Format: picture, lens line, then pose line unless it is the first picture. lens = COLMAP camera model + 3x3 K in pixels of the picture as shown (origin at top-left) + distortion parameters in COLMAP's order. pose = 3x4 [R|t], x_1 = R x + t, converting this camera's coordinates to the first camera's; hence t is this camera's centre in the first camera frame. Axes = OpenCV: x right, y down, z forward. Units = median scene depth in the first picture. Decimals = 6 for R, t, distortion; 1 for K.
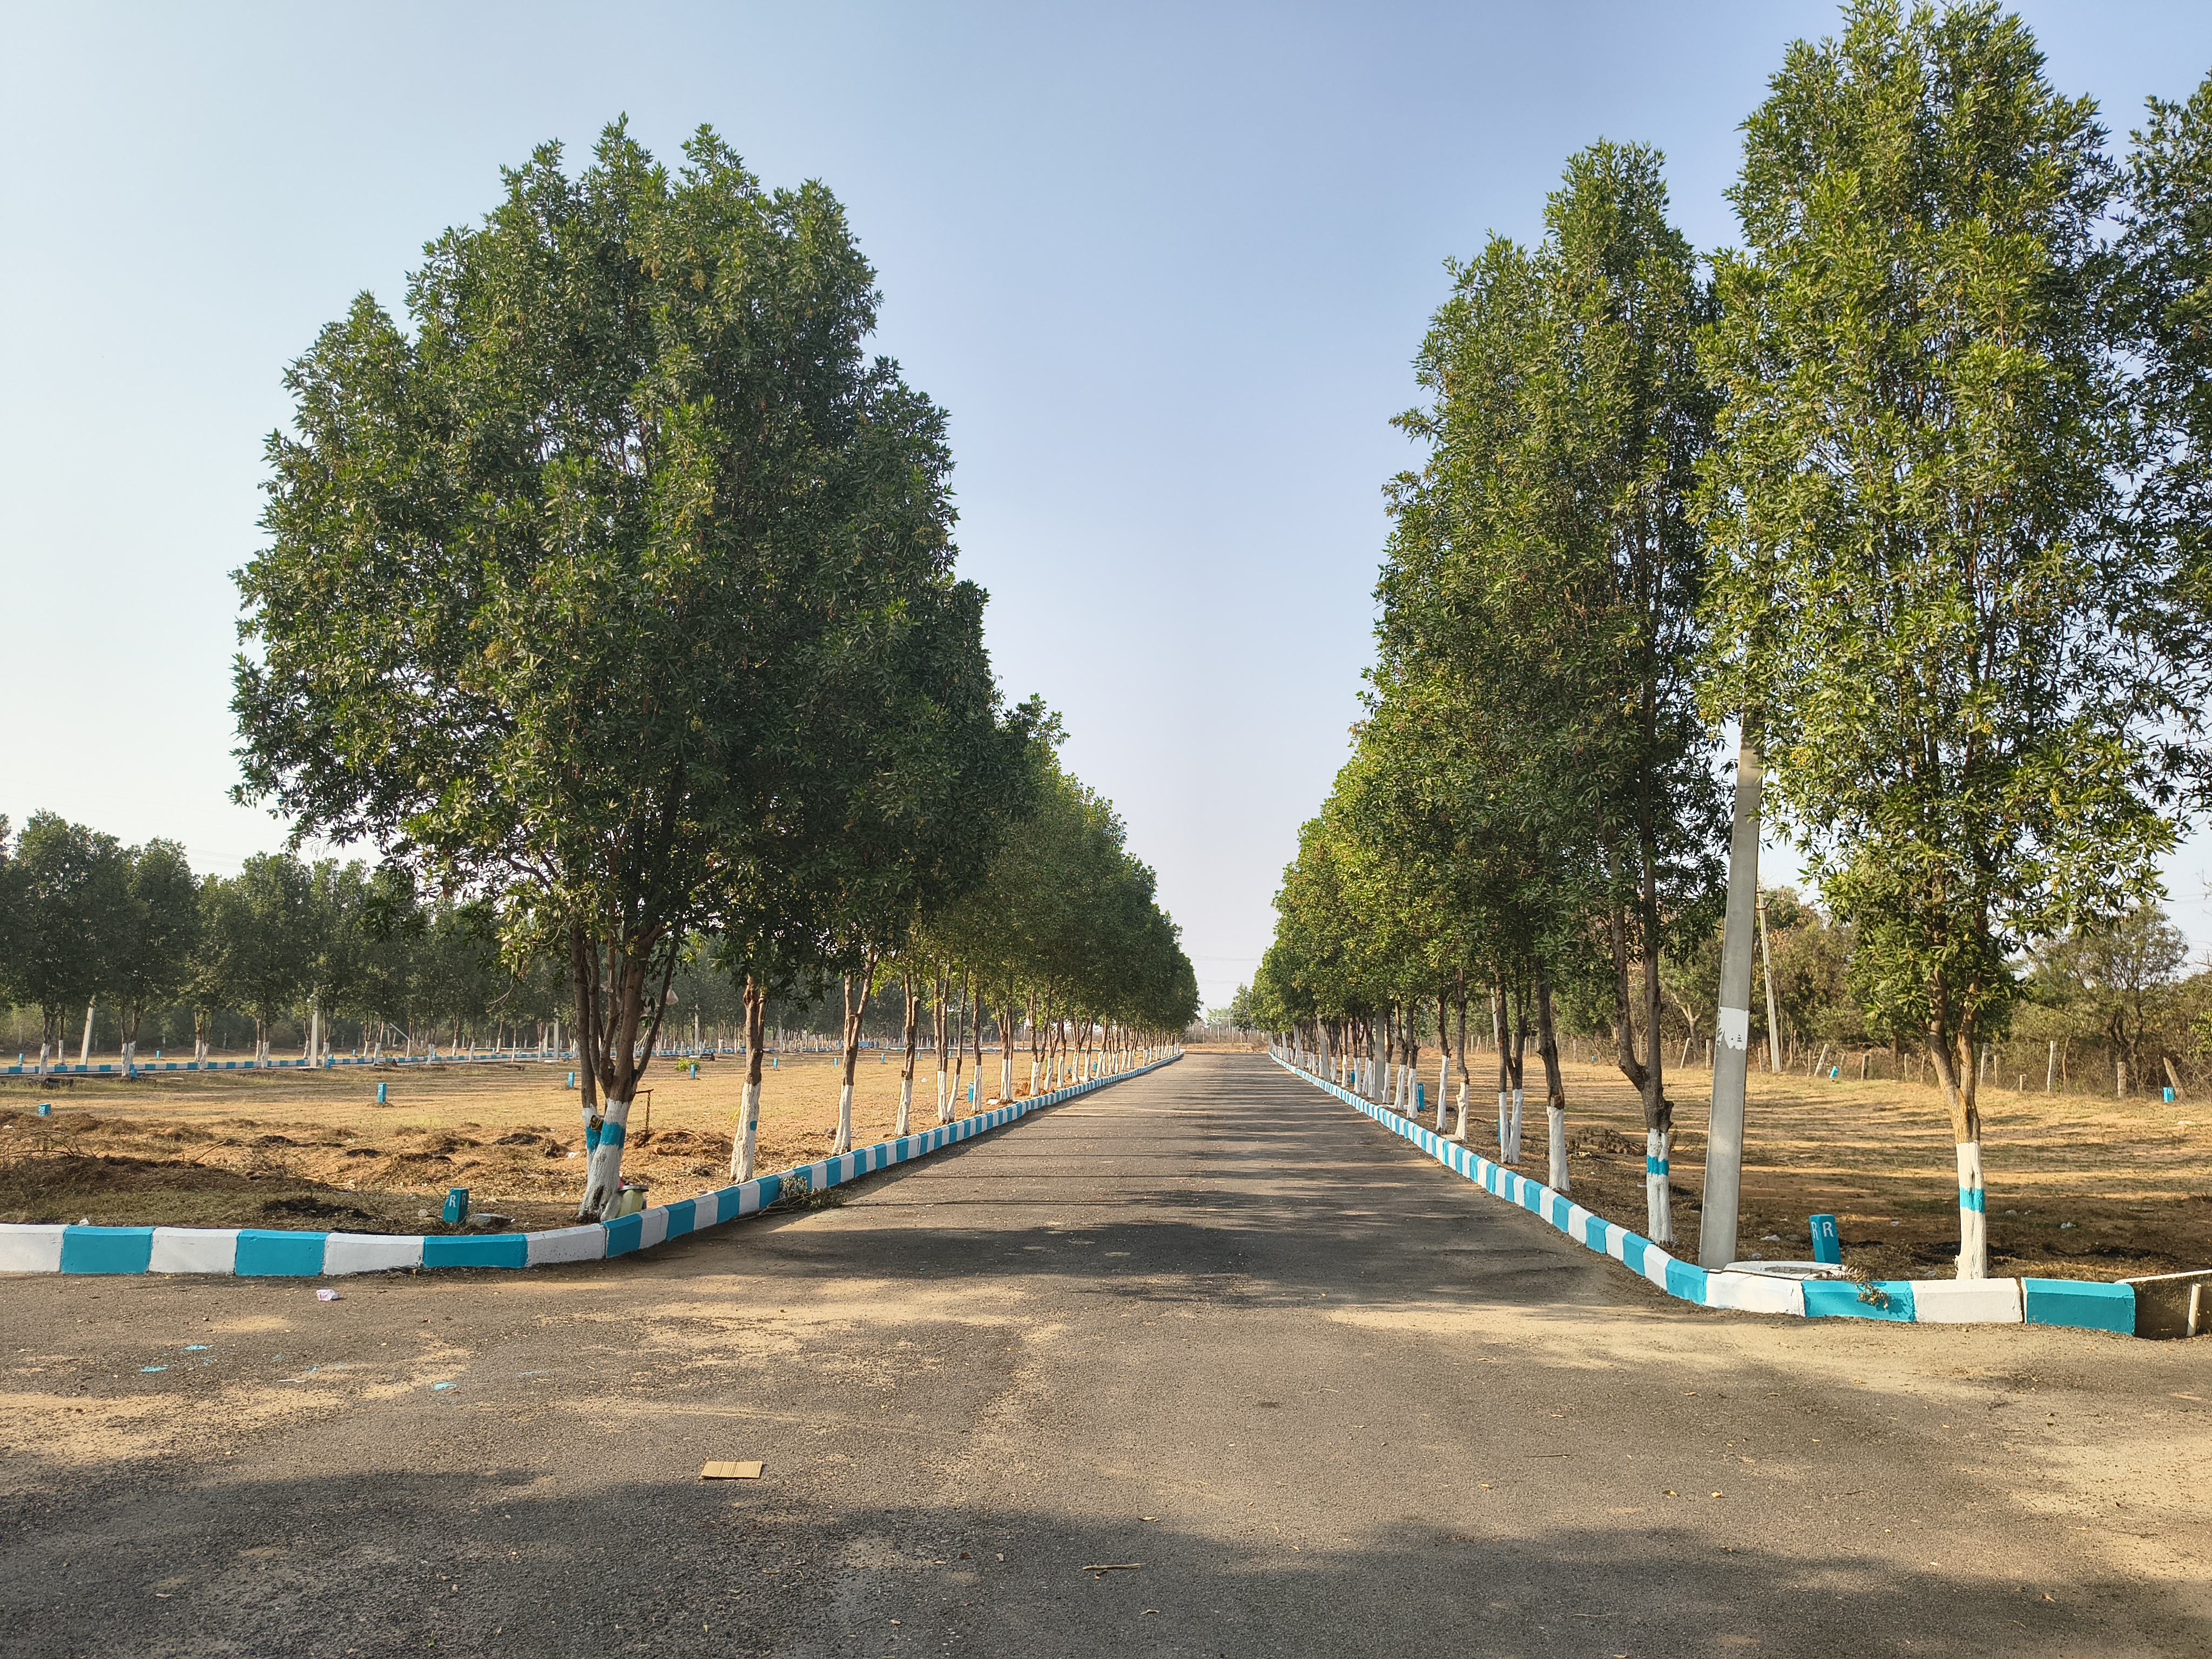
lens RADIAL K [[1517.6, 0, 1100.3], [0, 1517.6, 823.5], [0, 0, 1]] dist [0.050742, -0.055762]
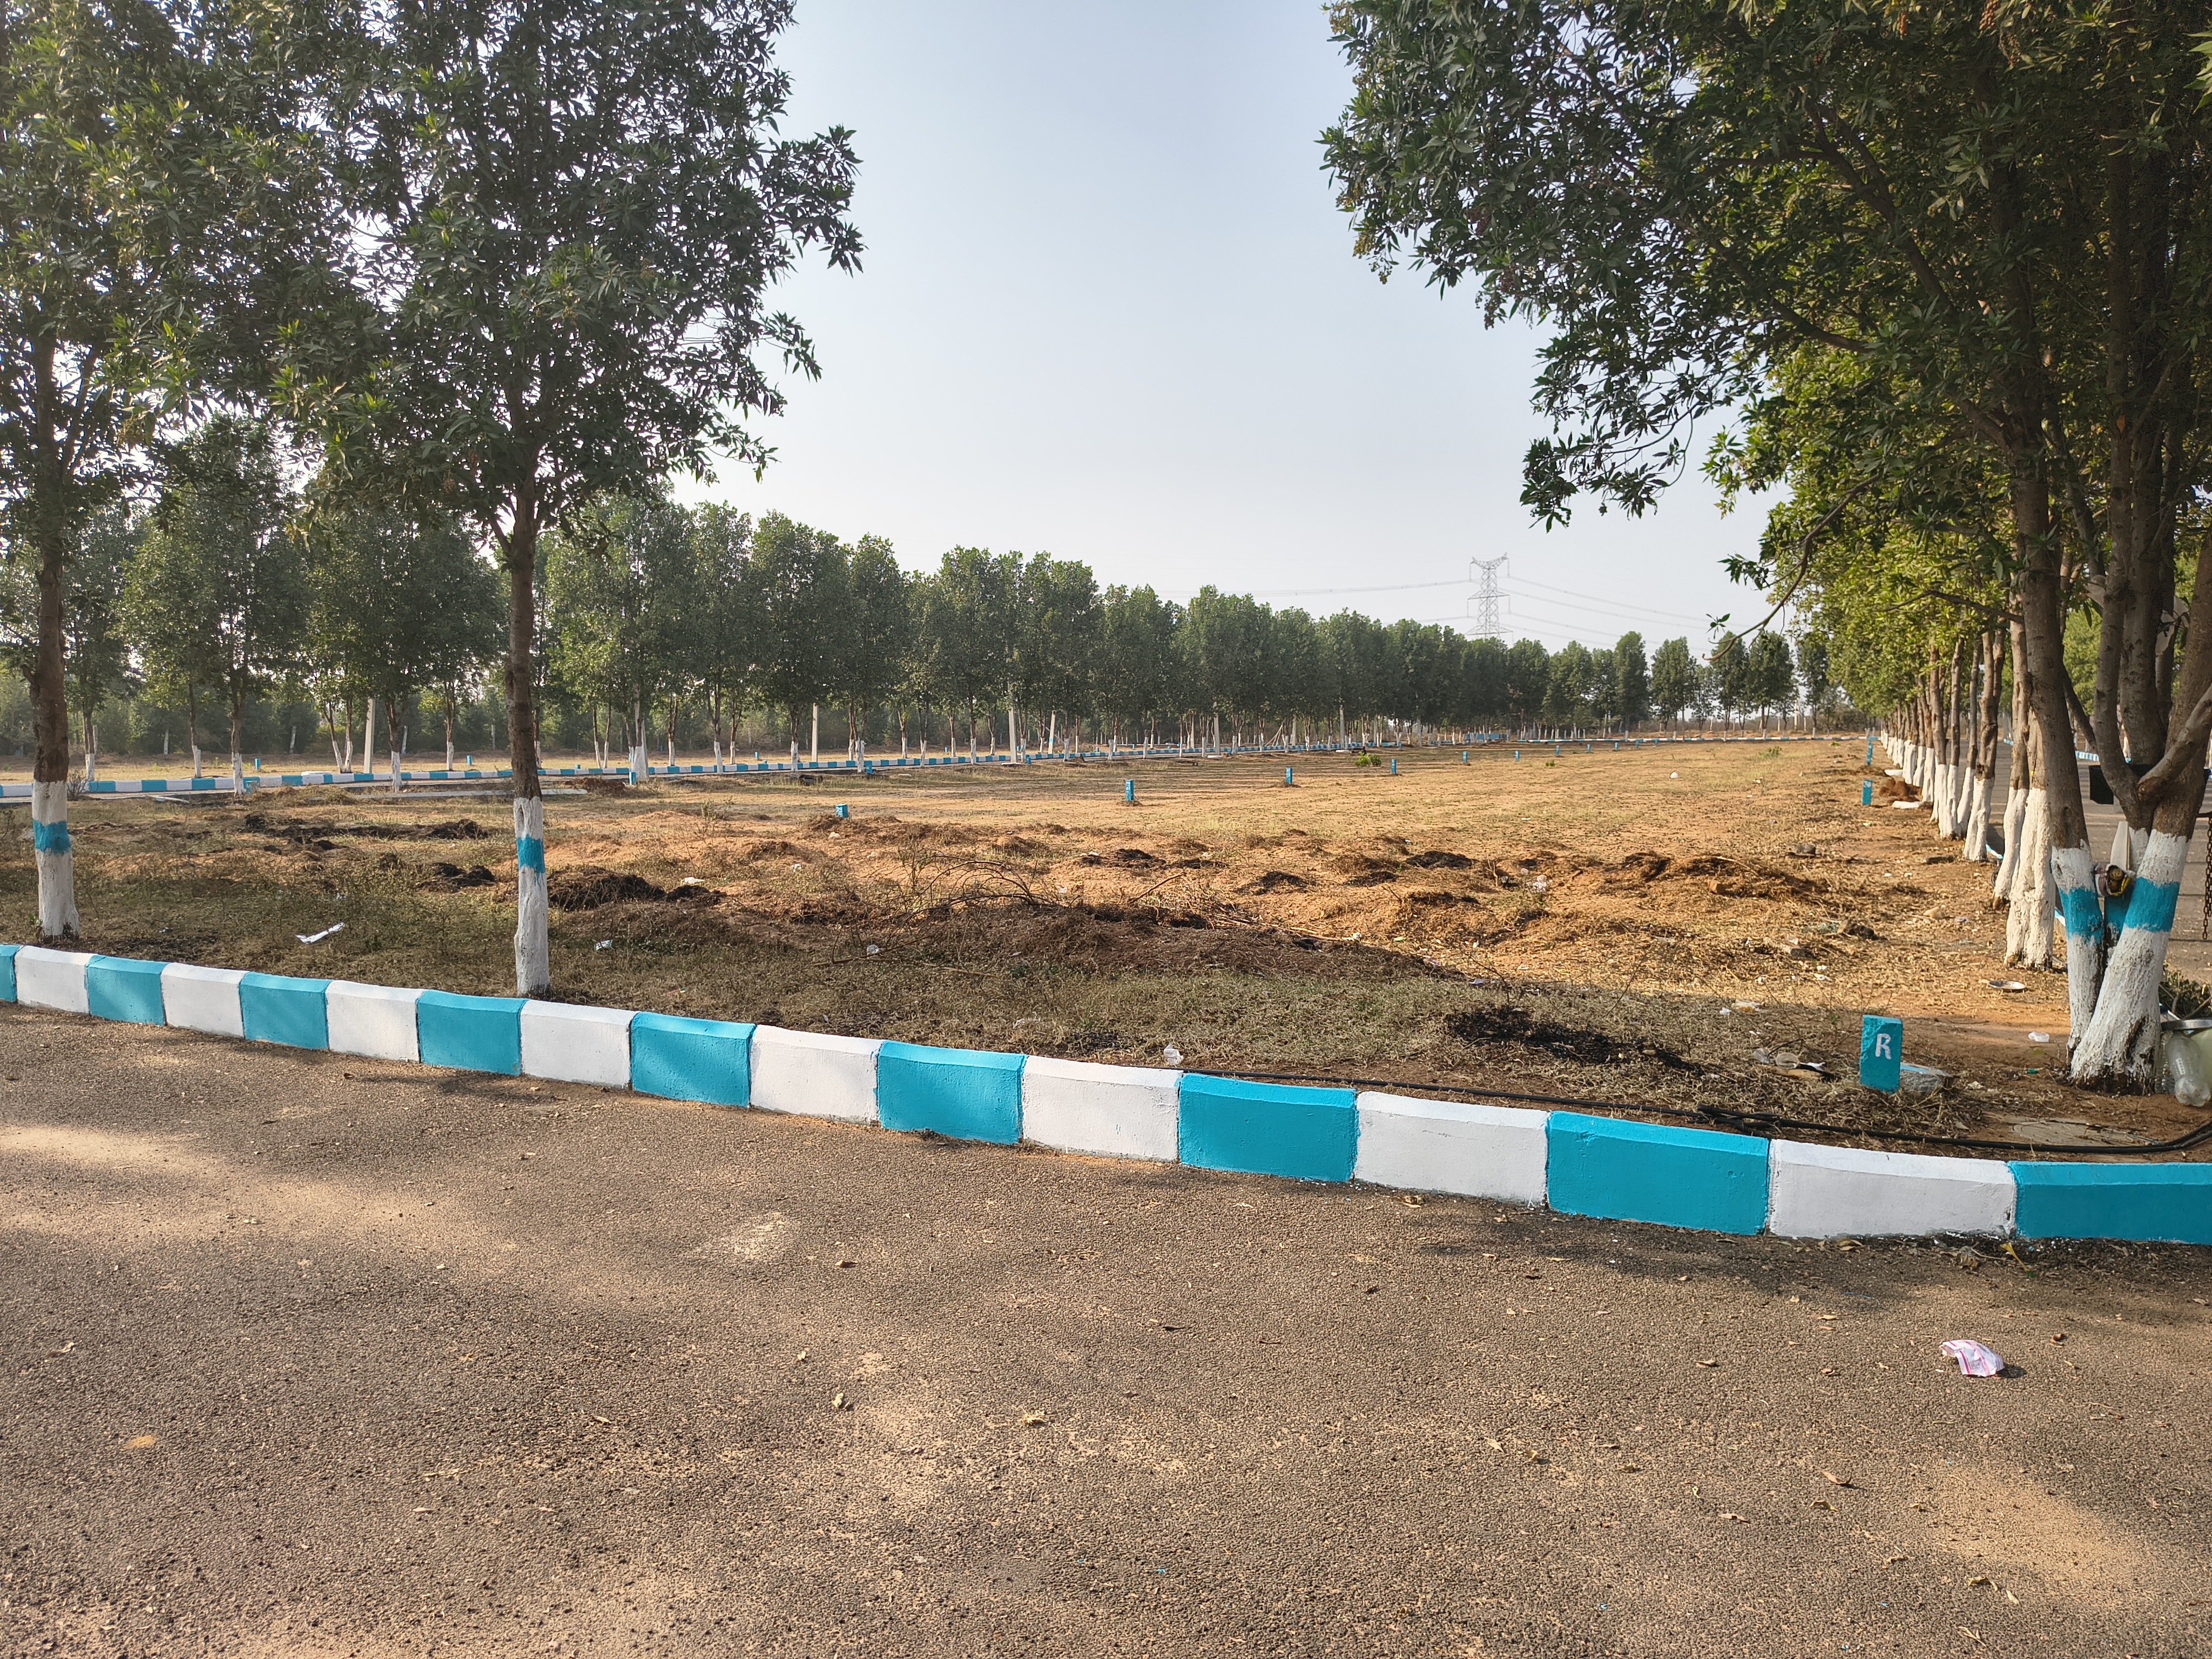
lens RADIAL K [[1517.6, 0, 1097.4], [0, 1517.6, 815.9], [0, 0, 1]] dist [0.050742, -0.055762]
pose [[0.930636, 0.006777, -0.365883, -0.475531], [0.064061, 0.981373, 0.181119, 0.077836], [0.360295, -0.191994, 0.912867, 0.502068]]
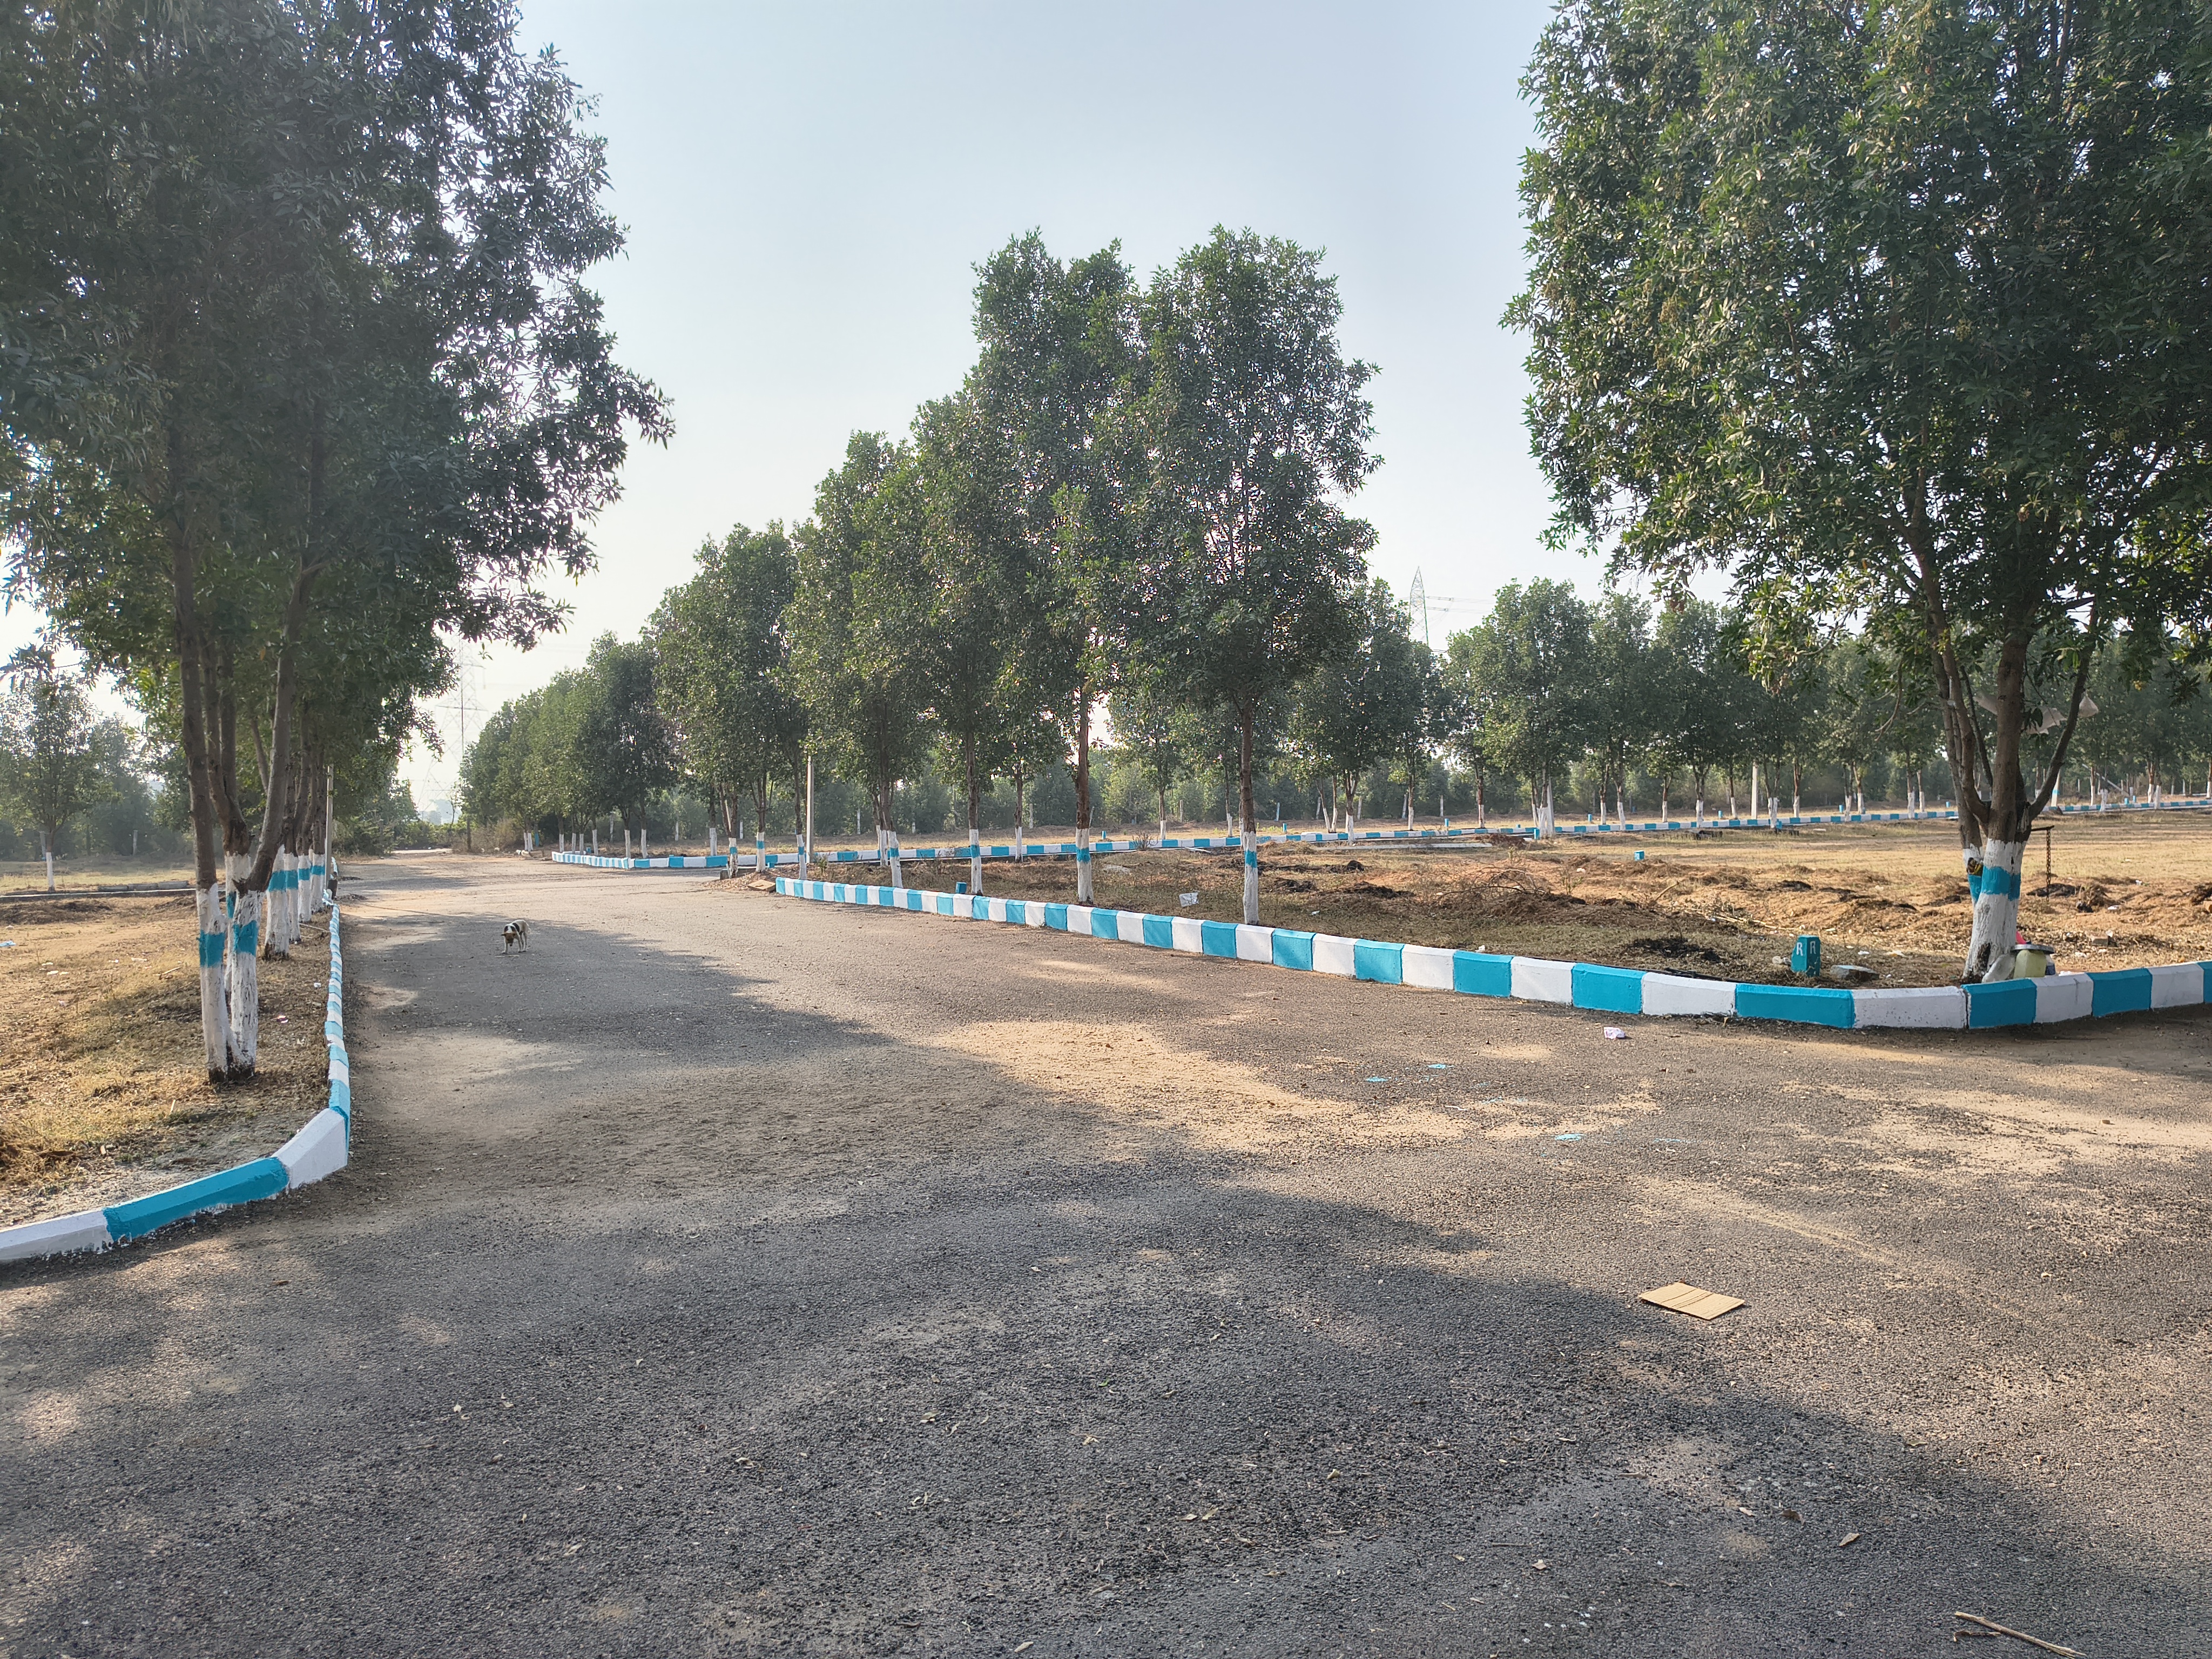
lens RADIAL K [[1517.6, 0, 1100.0], [0, 1517.6, 830.1], [0, 0, 1]] dist [0.050742, -0.055762]
pose [[0.523353, -0.013148, -0.852015, 0.128111], [0.151110, 0.985465, 0.077612, 0.046355], [0.838611, -0.169366, 0.517733, 0.204924]]
